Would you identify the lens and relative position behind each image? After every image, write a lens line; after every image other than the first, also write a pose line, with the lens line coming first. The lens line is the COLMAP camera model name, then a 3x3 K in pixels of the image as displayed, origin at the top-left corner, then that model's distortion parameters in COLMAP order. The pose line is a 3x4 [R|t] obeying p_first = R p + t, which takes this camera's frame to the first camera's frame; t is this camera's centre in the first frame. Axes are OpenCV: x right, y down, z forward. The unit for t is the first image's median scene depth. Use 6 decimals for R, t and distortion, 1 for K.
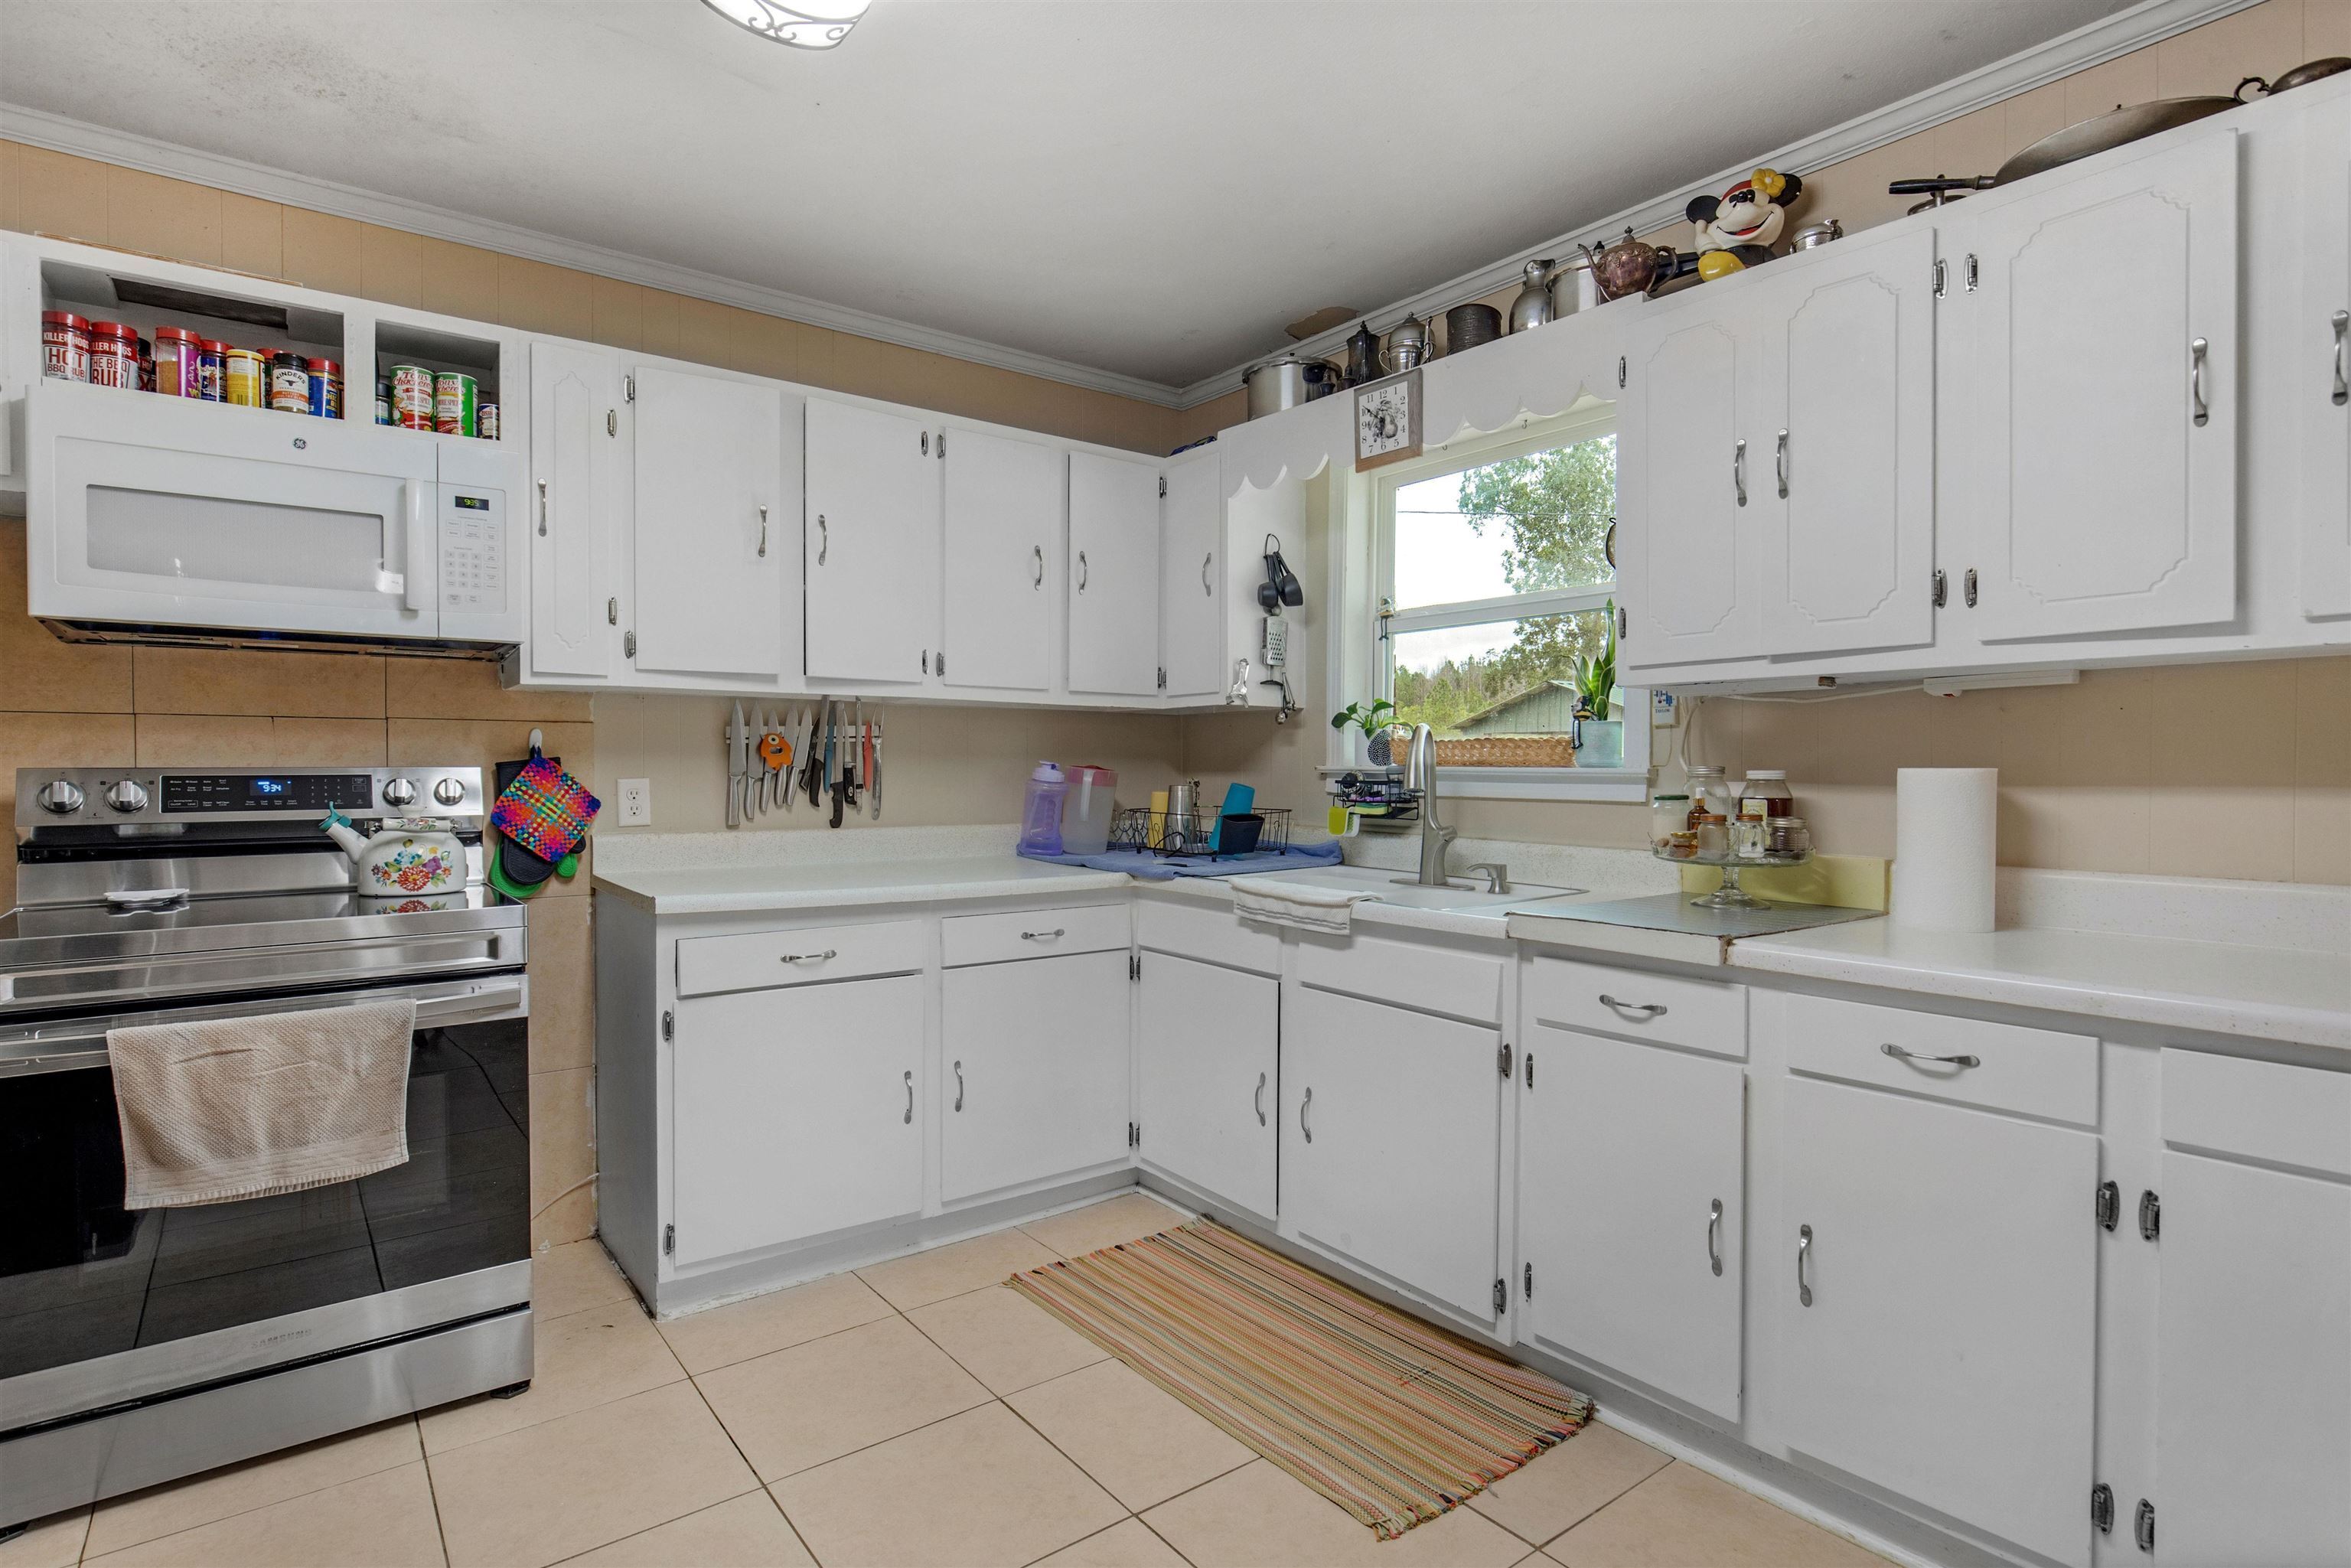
lens RADIAL K [[1172.8, 0, 1175.5], [0, 1172.8, 784.0], [0, 0, 1]] dist [-0.002882, -0.000424]
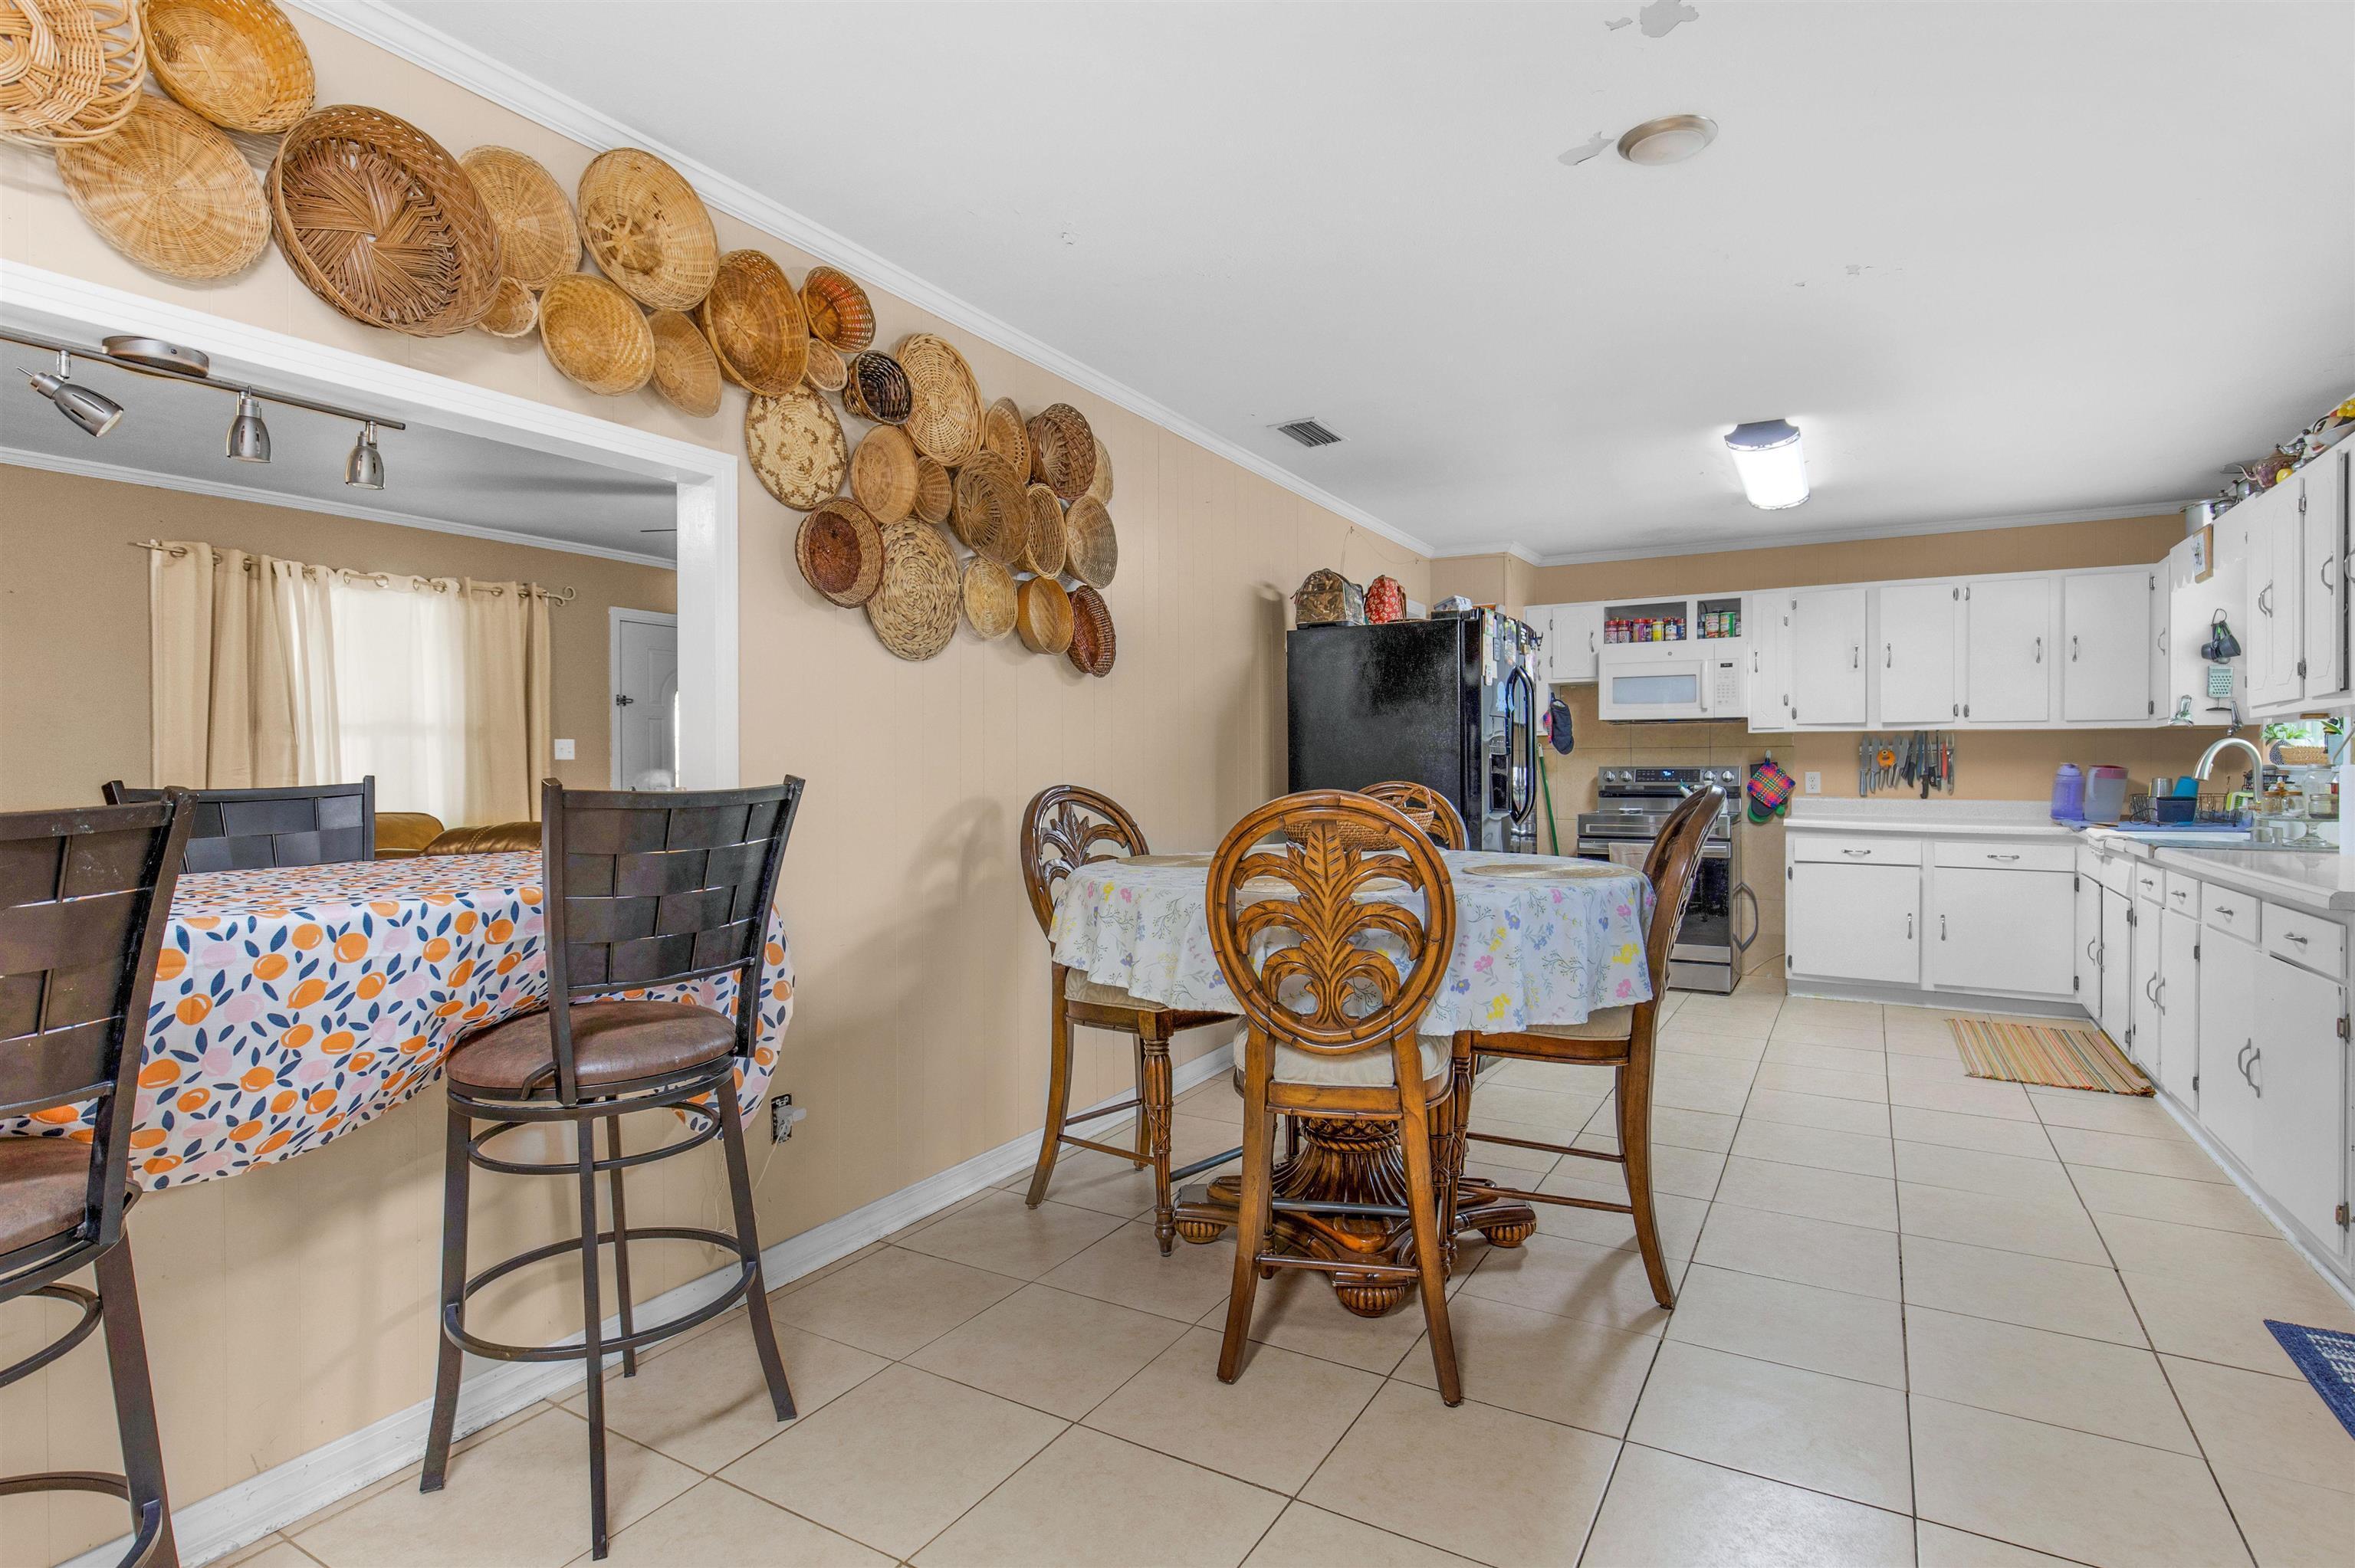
lens RADIAL K [[1203.5, 0, 1177.5], [0, 1203.5, 784.0], [0, 0, 1]] dist [-0.008171, -0.001070]
pose [[0.369839, 0.010167, -0.929040, 1.169171], [-0.013547, 0.999893, 0.005550, 0.021492], [0.928997, 0.010533, 0.369938, -0.913410]]
